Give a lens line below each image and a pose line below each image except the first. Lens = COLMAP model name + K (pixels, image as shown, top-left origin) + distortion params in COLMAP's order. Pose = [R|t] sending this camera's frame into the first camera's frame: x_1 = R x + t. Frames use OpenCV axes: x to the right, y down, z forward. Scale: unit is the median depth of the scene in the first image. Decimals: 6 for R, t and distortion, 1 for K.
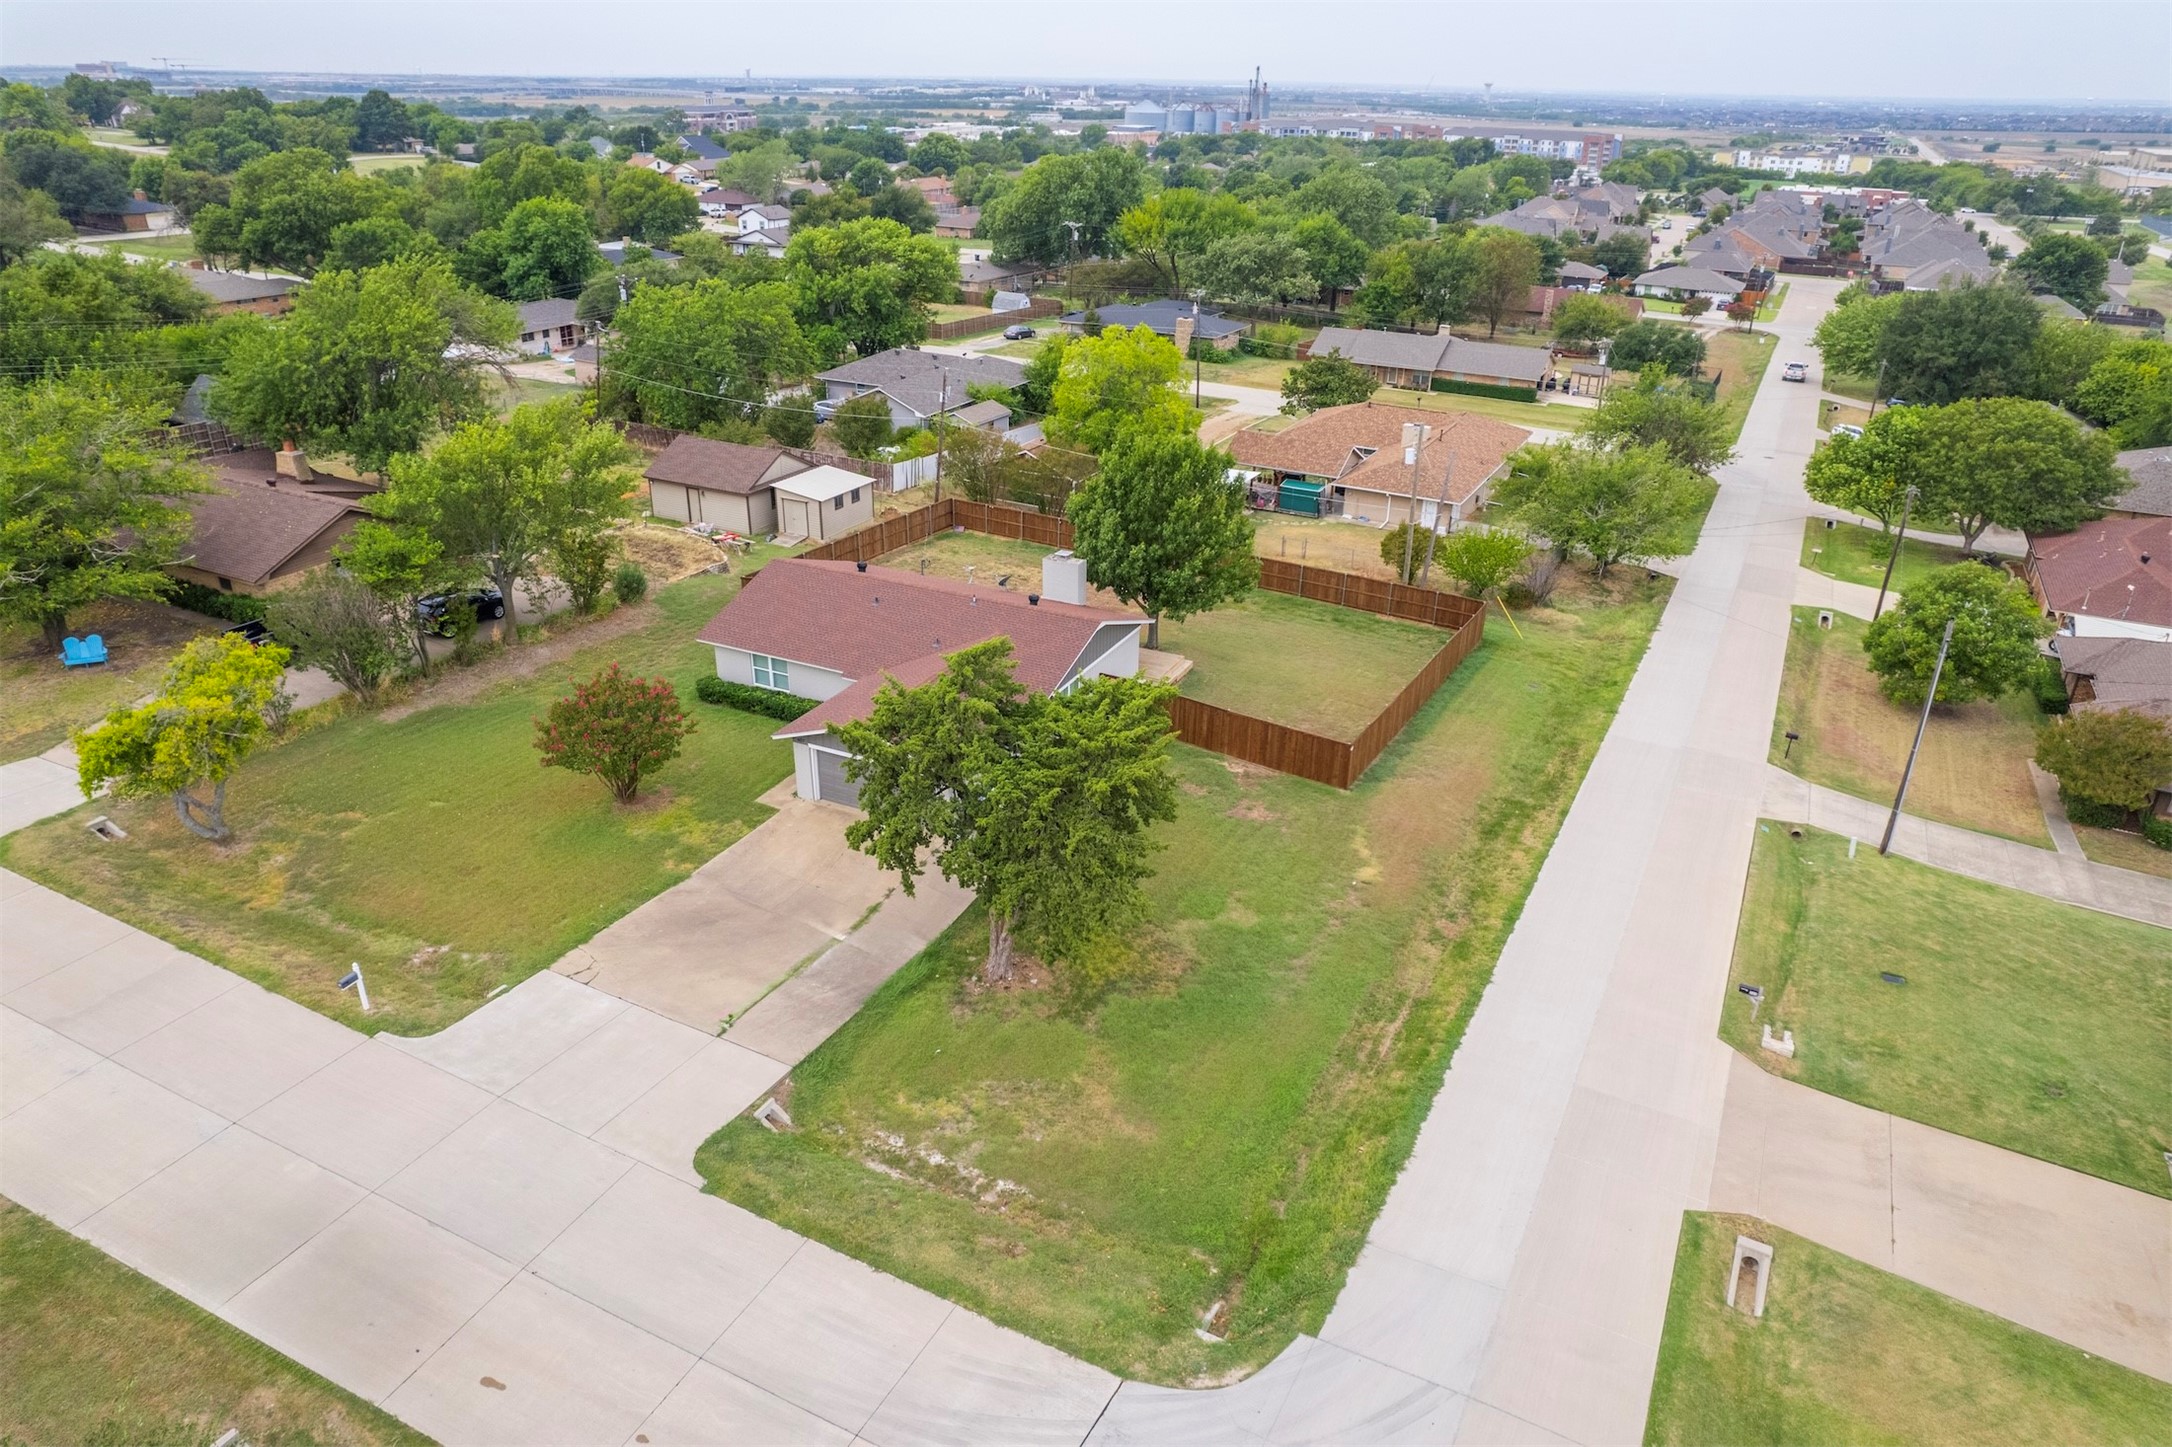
lens RADIAL K [[1394.9, 0, 1086.0], [0, 1394.9, 723.5], [0, 0, 1]] dist [-0.091063, 0.084117]
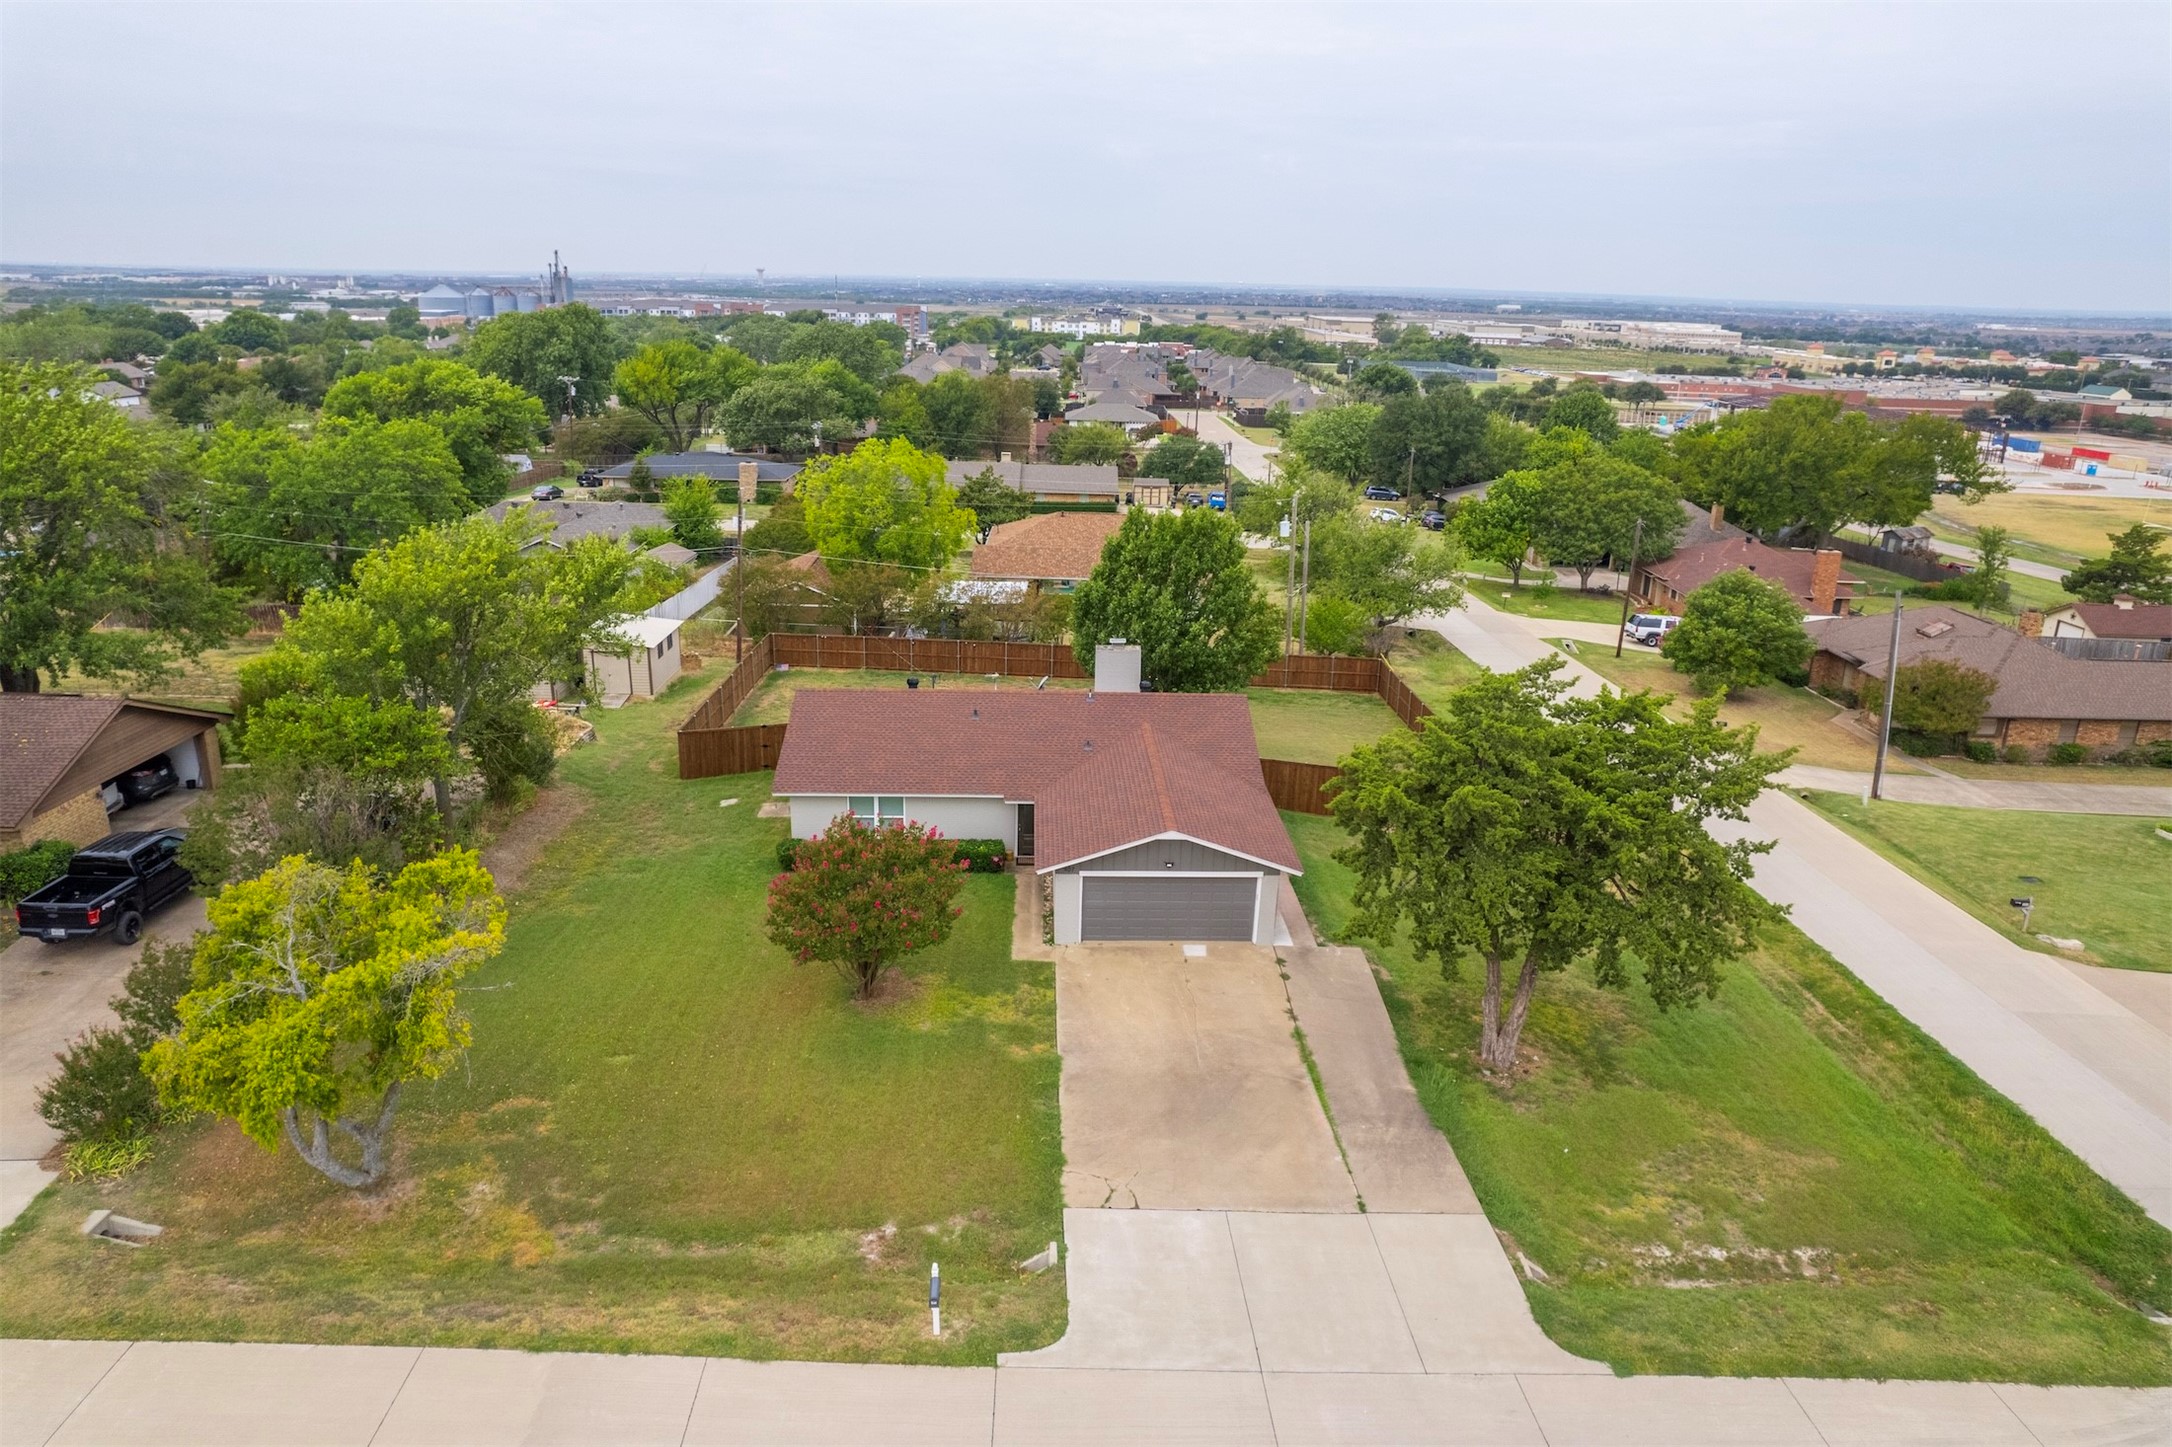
lens RADIAL K [[1394.9, 0, 1086.0], [0, 1394.9, 723.5], [0, 0, 1]] dist [-0.091063, 0.084117]
pose [[0.883451, -0.139092, 0.447400, -0.584809], [0.191778, 0.978610, -0.074451, -0.009690], [-0.427475, 0.151575, 0.891229, 0.282593]]
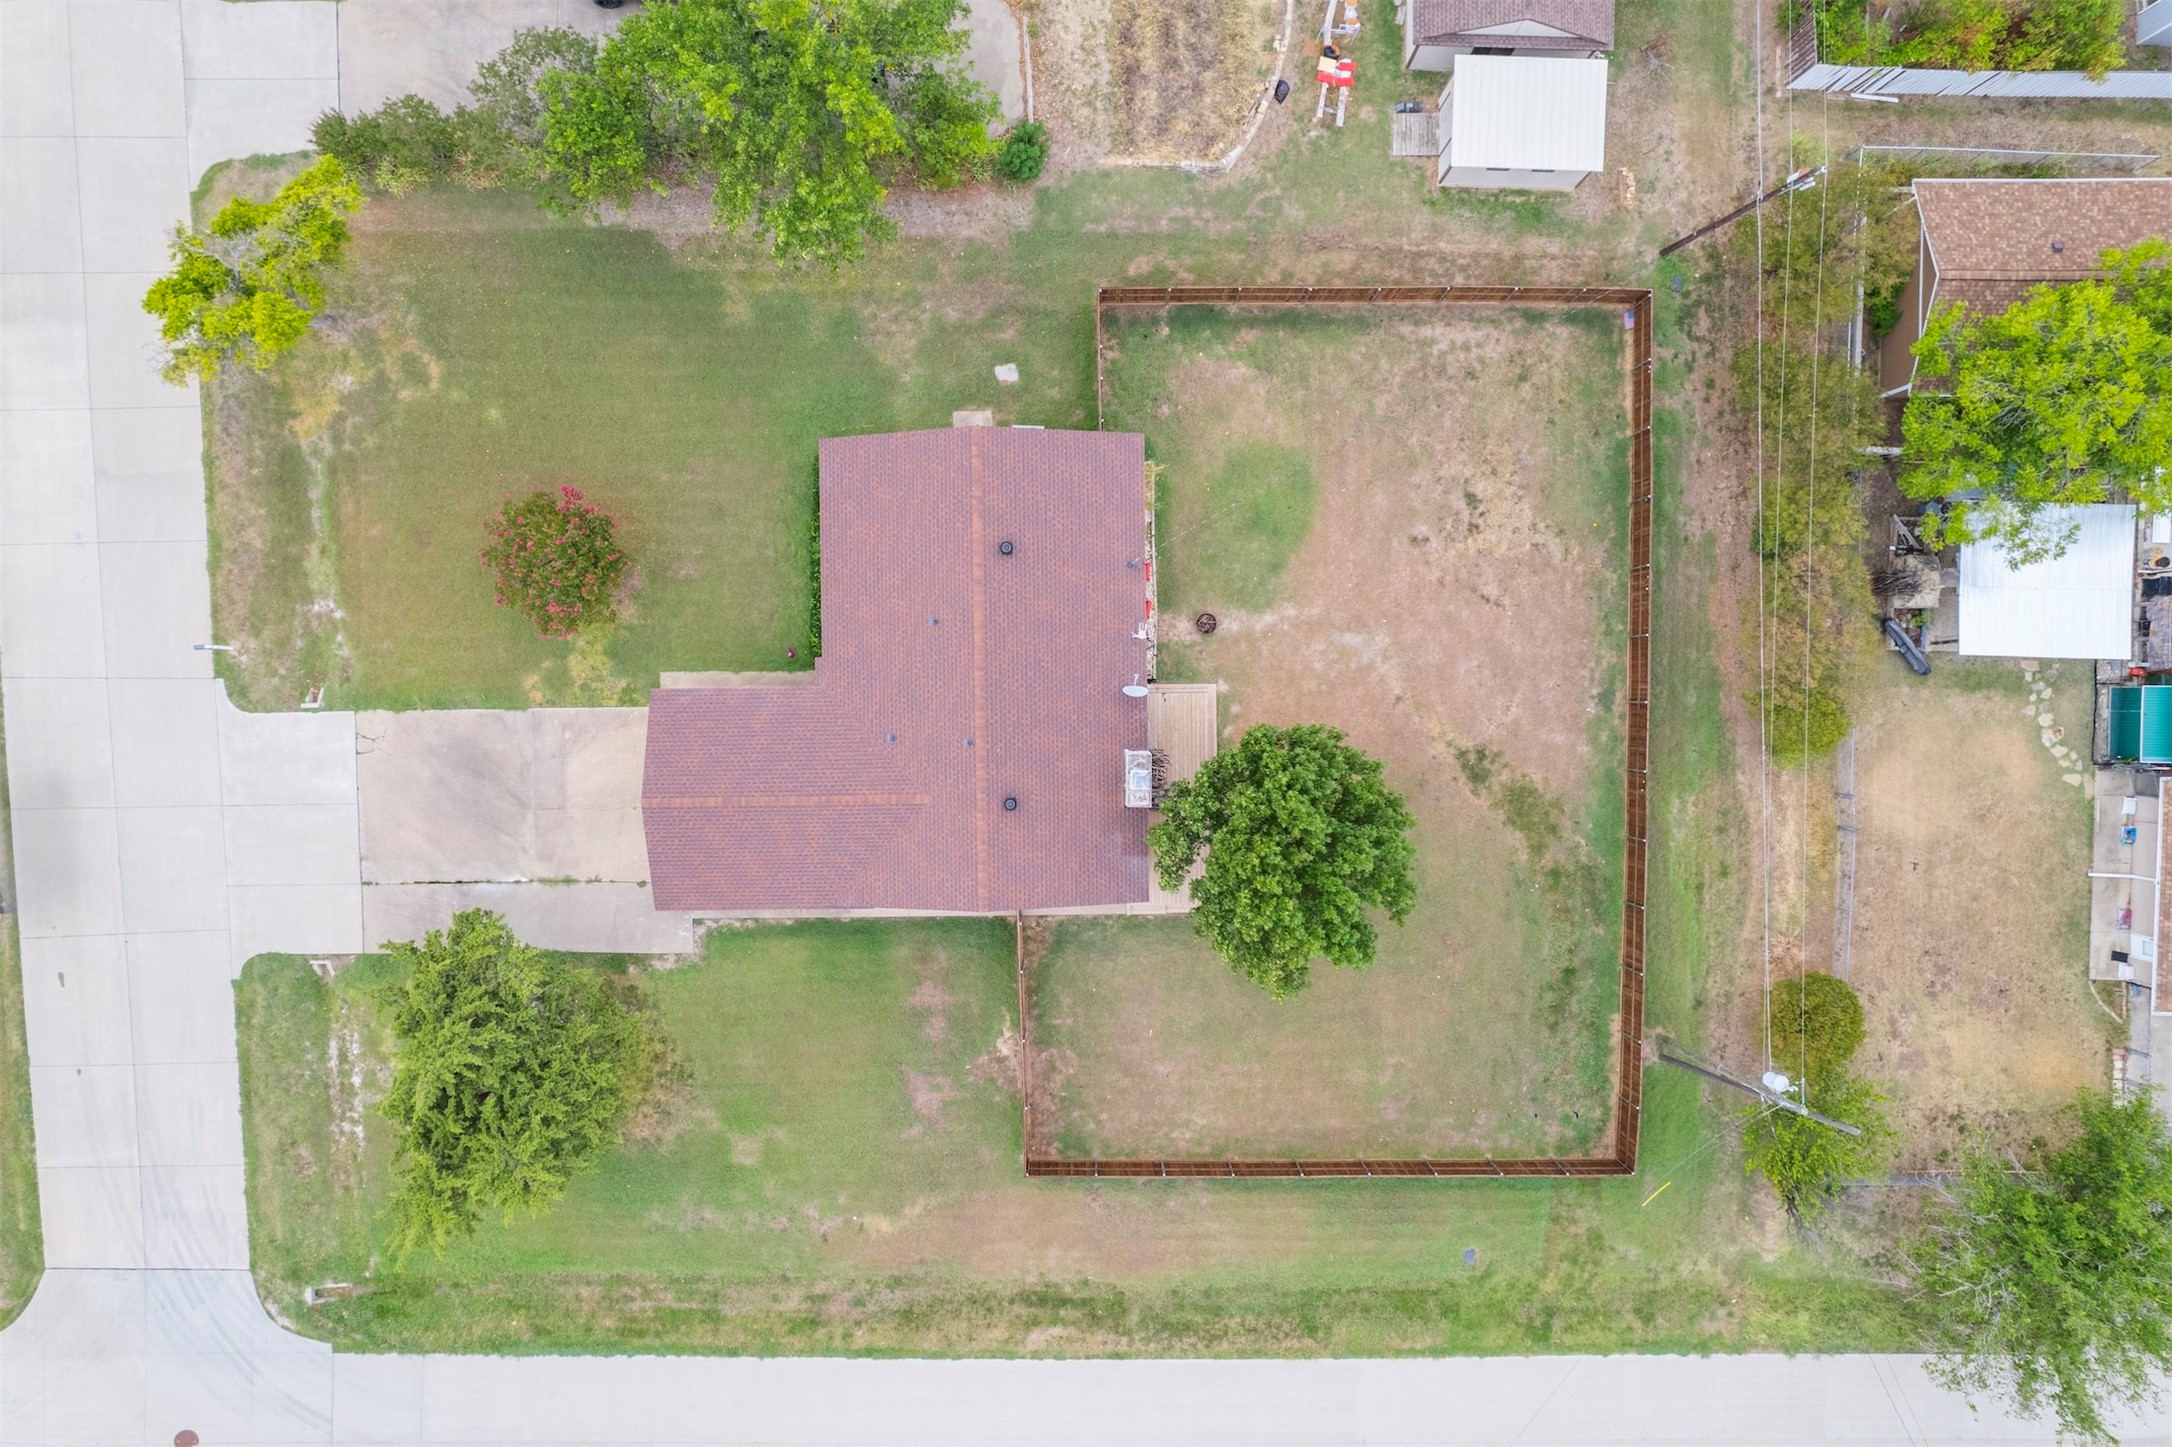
lens RADIAL K [[1394.9, 0, 1086.0], [0, 1394.9, 723.5], [0, 0, 1]] dist [-0.091063, 0.084117]
pose [[0.449175, 0.893444, 0.000079, -0.074759], [-0.377557, 0.189734, 0.906340, -1.047873], [0.809749, -0.407135, 0.422549, 0.884314]]
